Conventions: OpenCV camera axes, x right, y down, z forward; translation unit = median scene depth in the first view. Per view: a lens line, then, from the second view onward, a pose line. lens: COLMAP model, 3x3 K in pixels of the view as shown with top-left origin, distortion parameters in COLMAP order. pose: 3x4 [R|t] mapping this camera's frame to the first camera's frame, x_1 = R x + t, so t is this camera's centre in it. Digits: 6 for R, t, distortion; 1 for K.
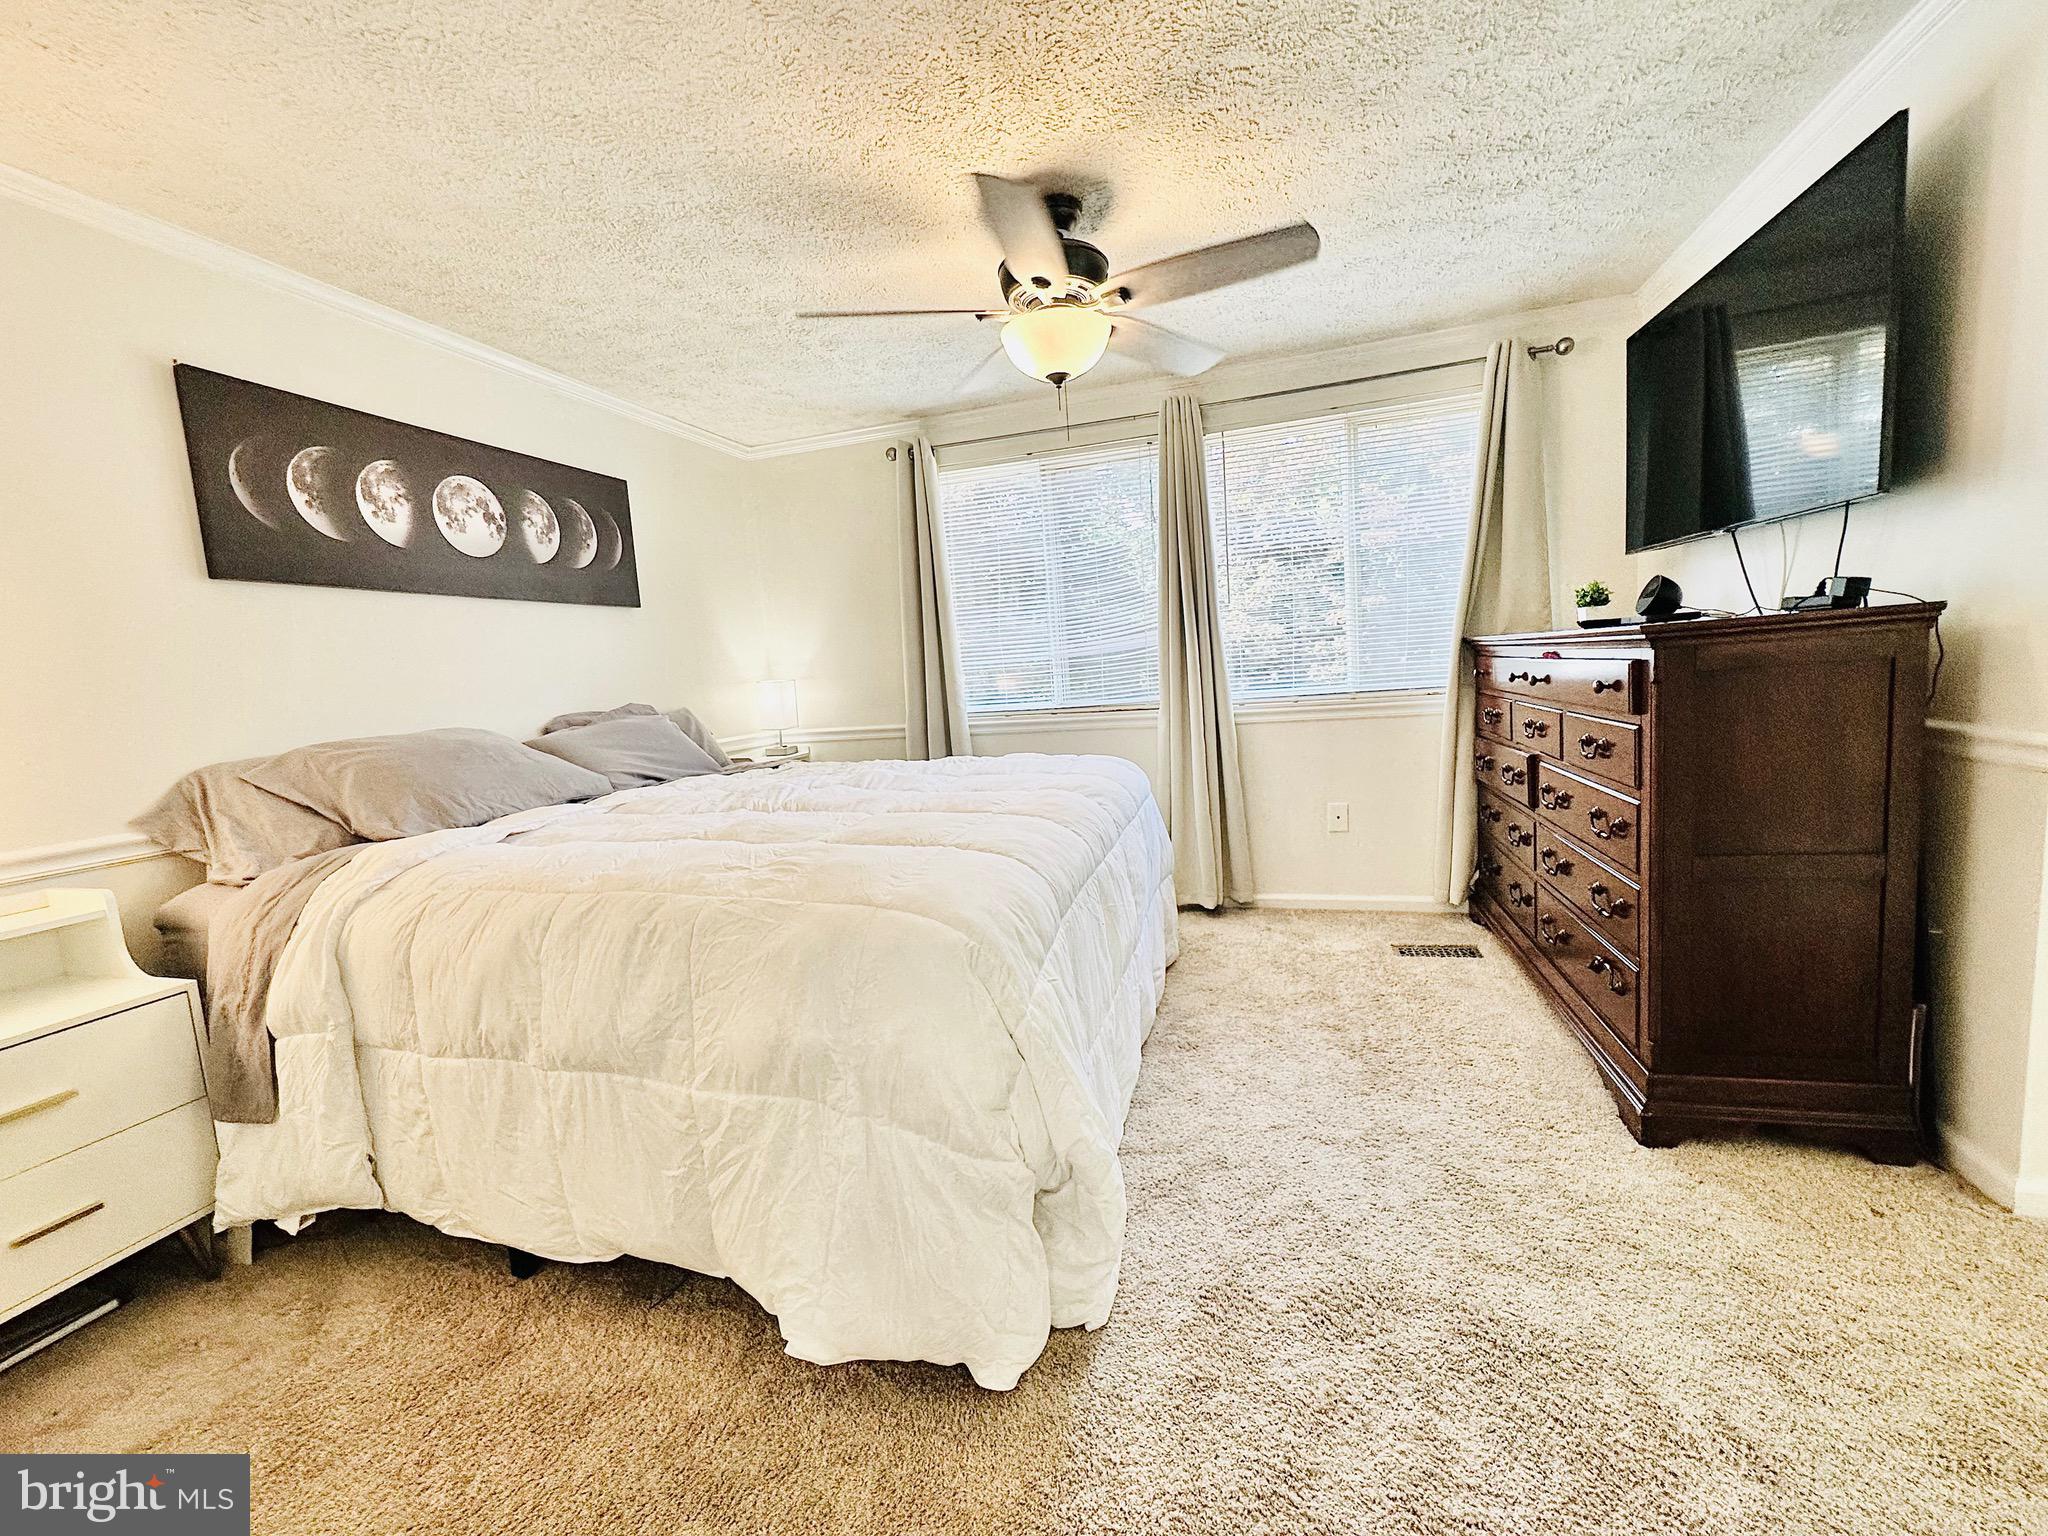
lens RADIAL K [[816.2, 0, 1026.2], [0, 816.2, 771.5], [0, 0, 1]] dist [-0.001211, 0.000348]
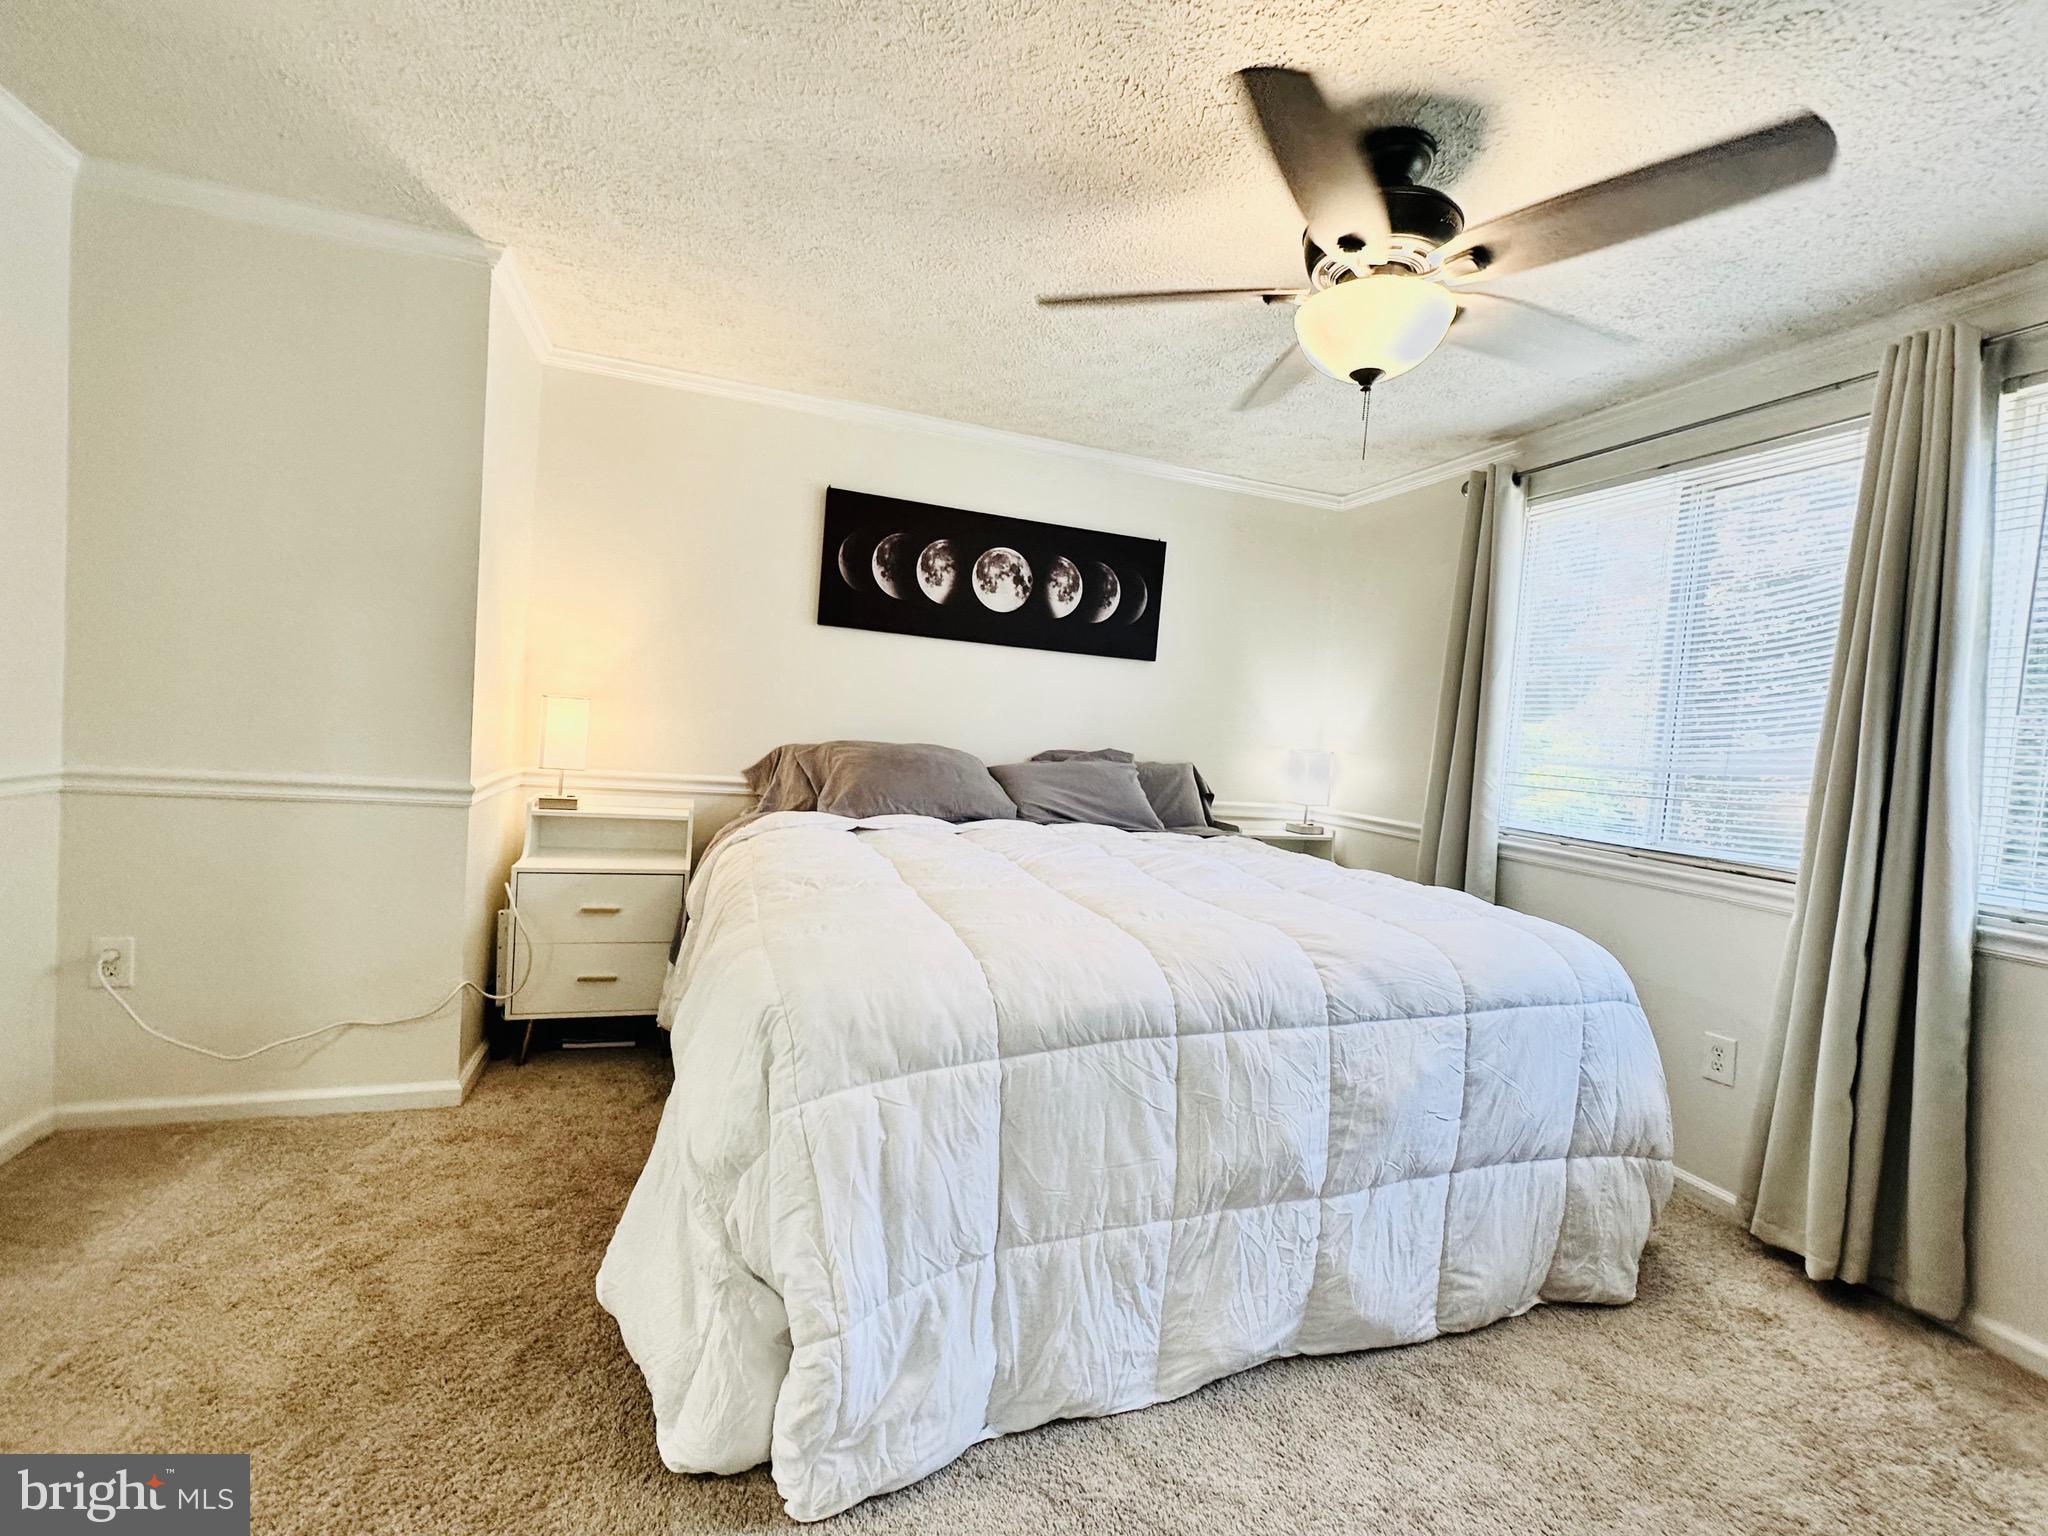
lens RADIAL K [[882.1, 0, 1028.7], [0, 882.1, 770.9], [0, 0, 1]] dist [-0.002345, -0.000175]
pose [[0.581519, 0.150174, -0.799552, 0.492306], [-0.215611, 0.976119, 0.026522, -0.083526], [0.784441, 0.156969, 0.600011, 0.309909]]
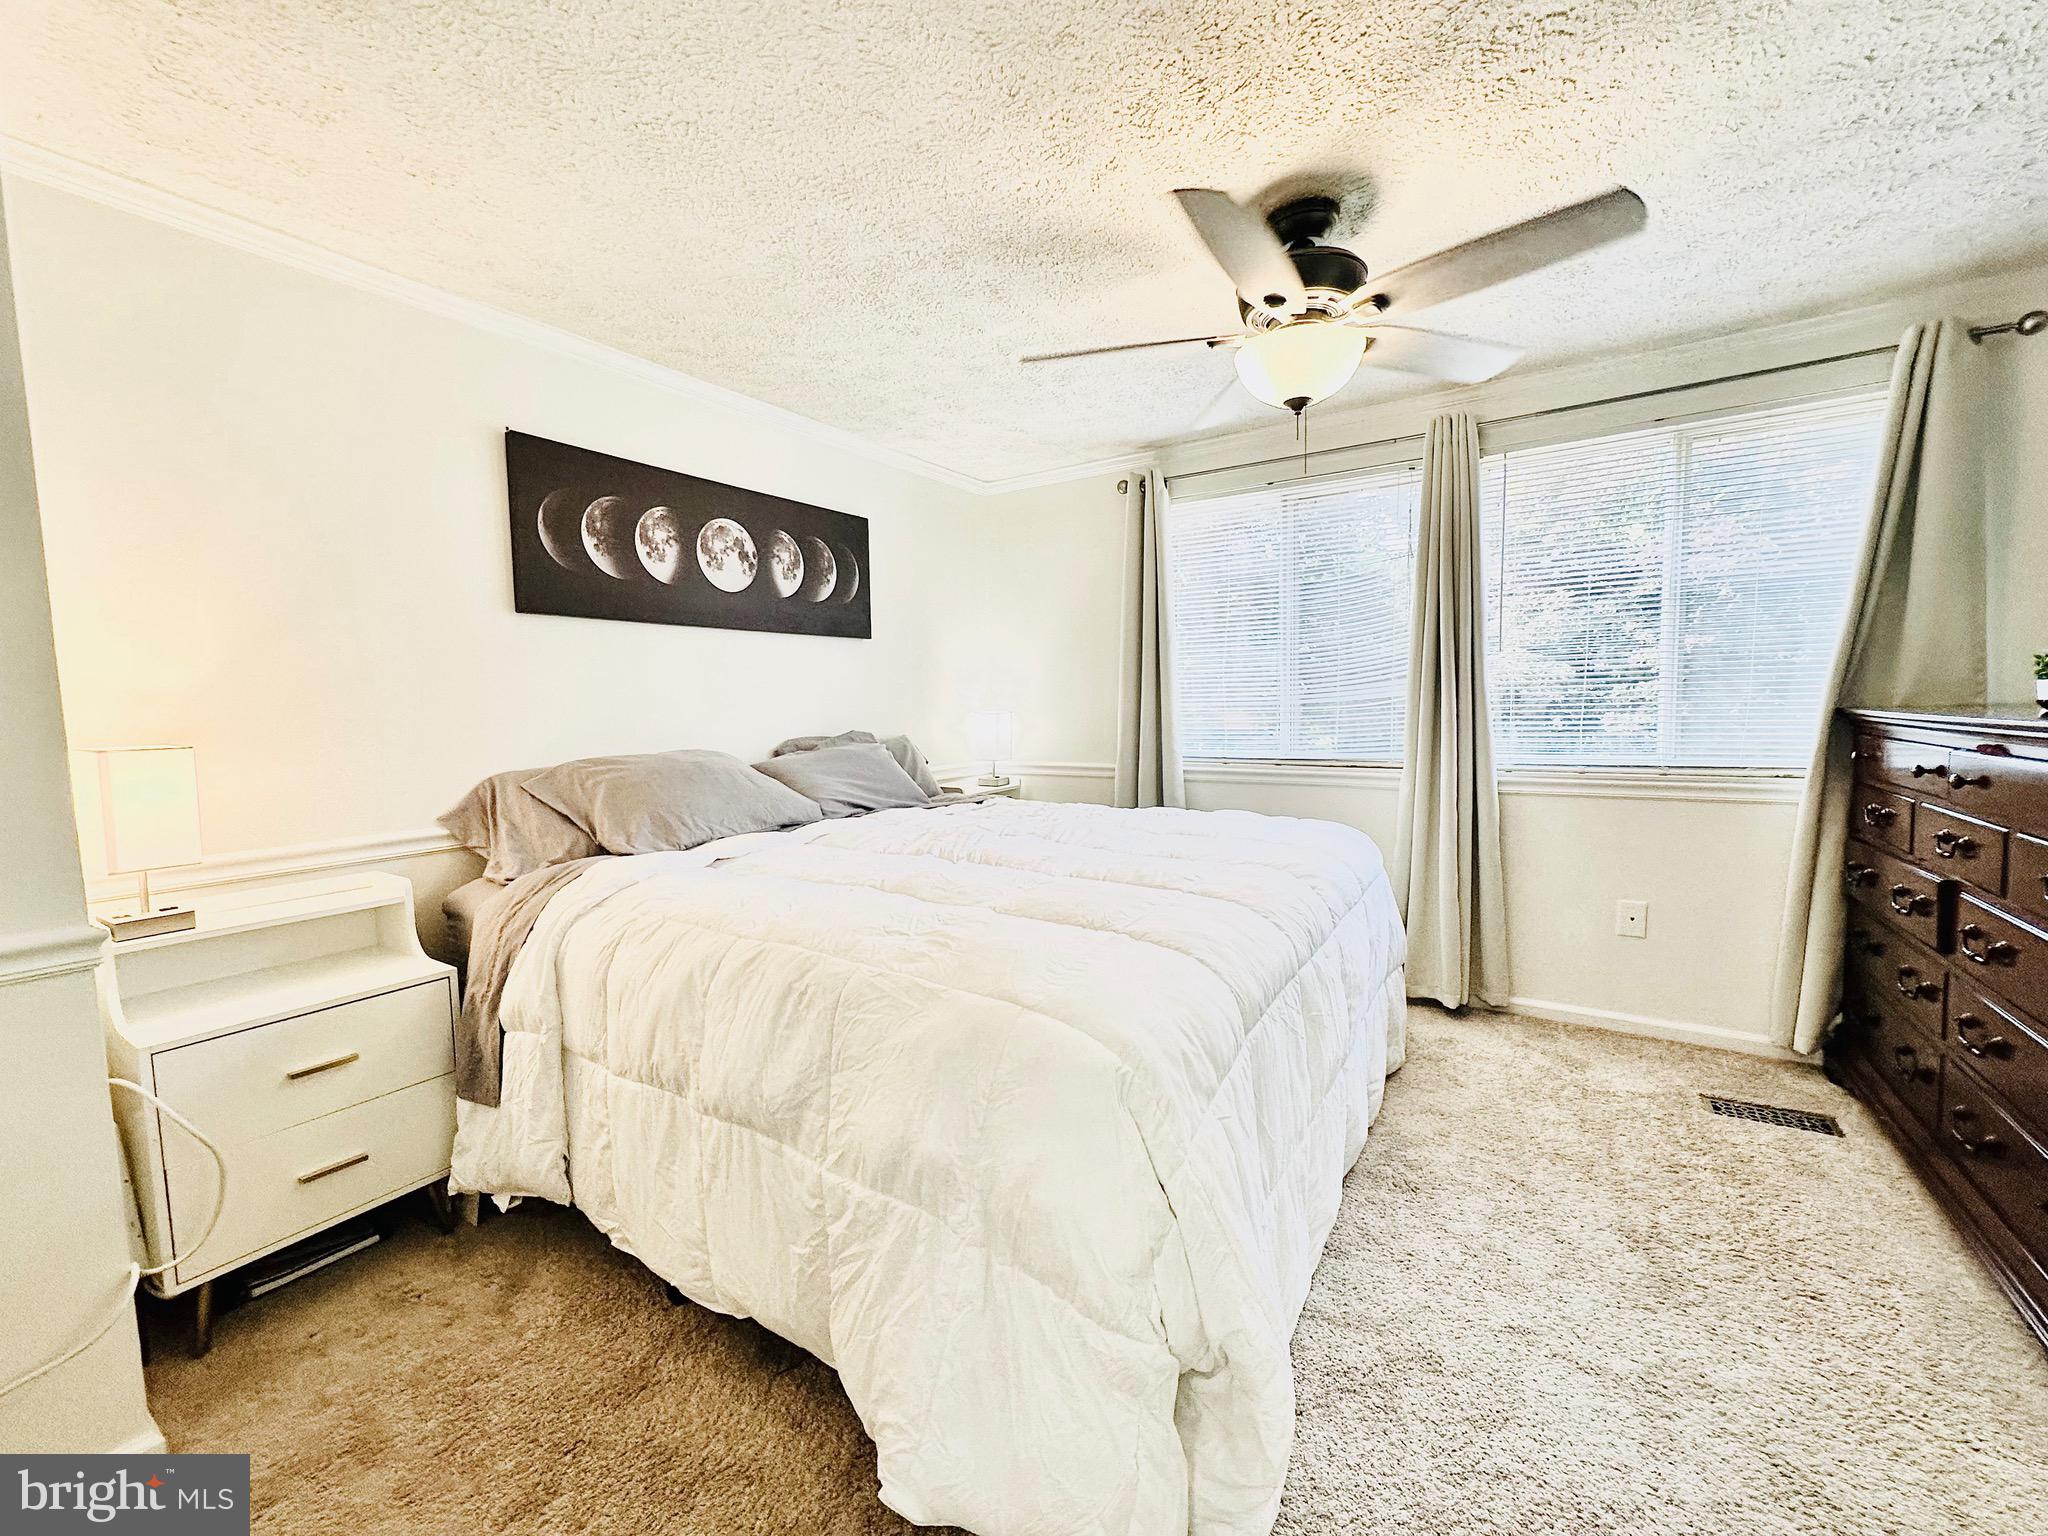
lens RADIAL K [[816.9, 0, 1027.7], [0, 816.9, 771.3], [0, 0, 1]] dist [-0.000553, 0.000352]
pose [[0.959210, 0.071703, -0.273449, 0.025923], [-0.079251, 0.996716, -0.016642, -0.042176], [0.271358, 0.037635, 0.961742, 0.075413]]
